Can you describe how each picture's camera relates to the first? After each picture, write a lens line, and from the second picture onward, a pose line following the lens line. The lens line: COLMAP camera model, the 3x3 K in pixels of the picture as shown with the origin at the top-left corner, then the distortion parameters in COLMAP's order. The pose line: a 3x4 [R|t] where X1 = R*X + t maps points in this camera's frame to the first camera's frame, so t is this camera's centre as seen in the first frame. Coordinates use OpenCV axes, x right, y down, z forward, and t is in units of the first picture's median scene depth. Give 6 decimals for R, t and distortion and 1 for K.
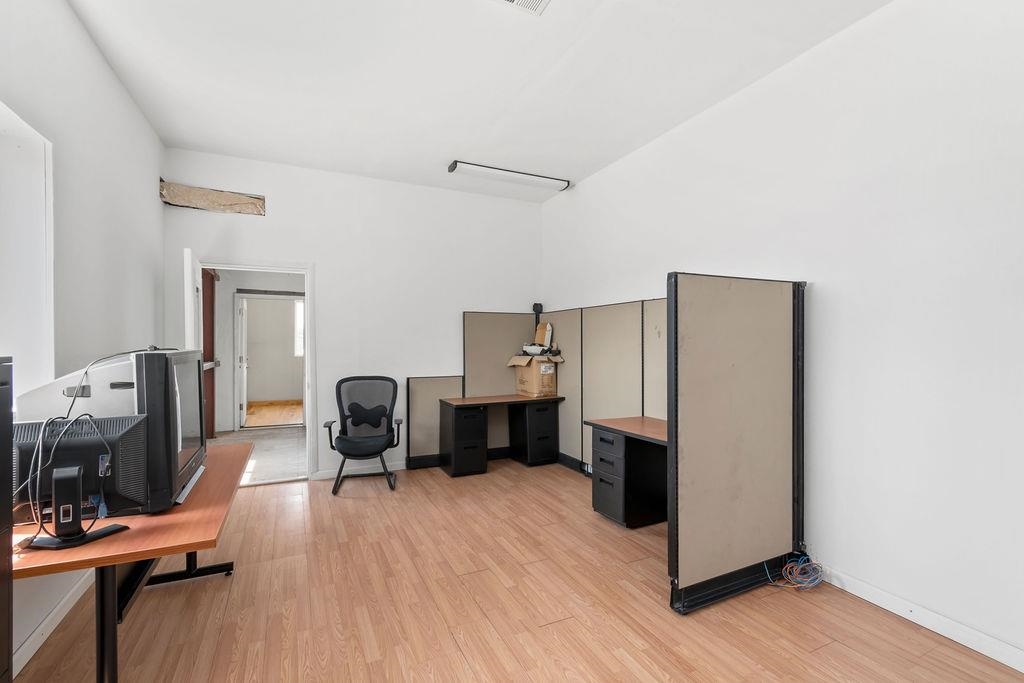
lens RADIAL K [[459.9, 0, 511.4], [0, 459.9, 344.9], [0, 0, 1]] dist [0.012967, -0.005088]
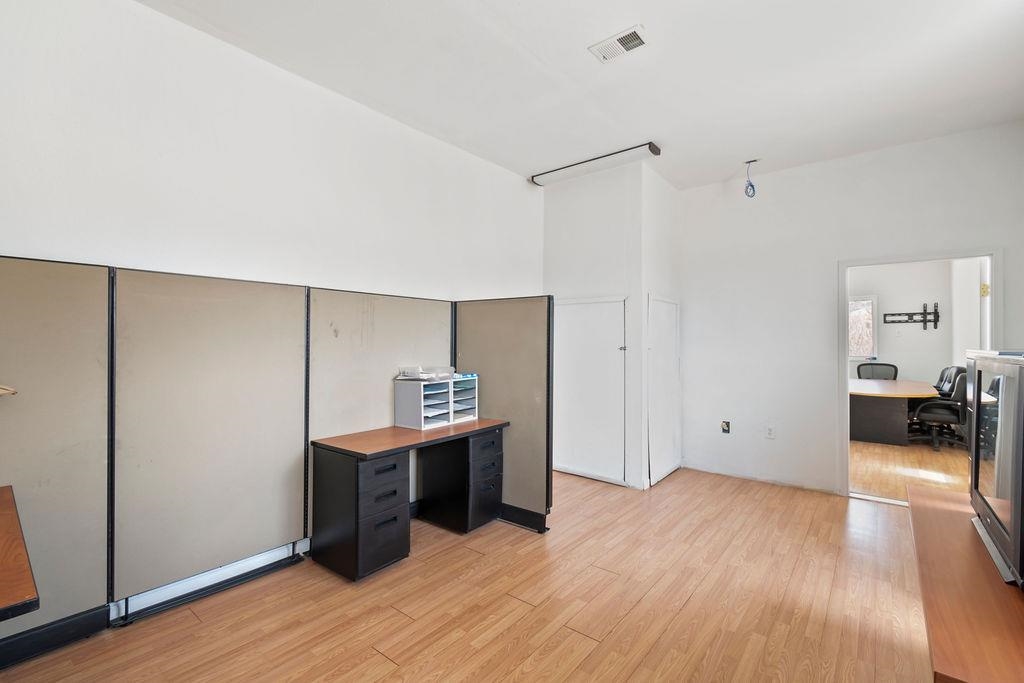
lens RADIAL K [[459.9, 0, 509.7], [0, 459.9, 341.9], [0, 0, 1]] dist [0.012967, -0.005088]
pose [[-0.435364, 0.000693, 0.900254, -0.697130], [0.000216, 1.000000, -0.000666, -0.008038], [-0.900254, -0.000096, -0.435364, 1.365064]]
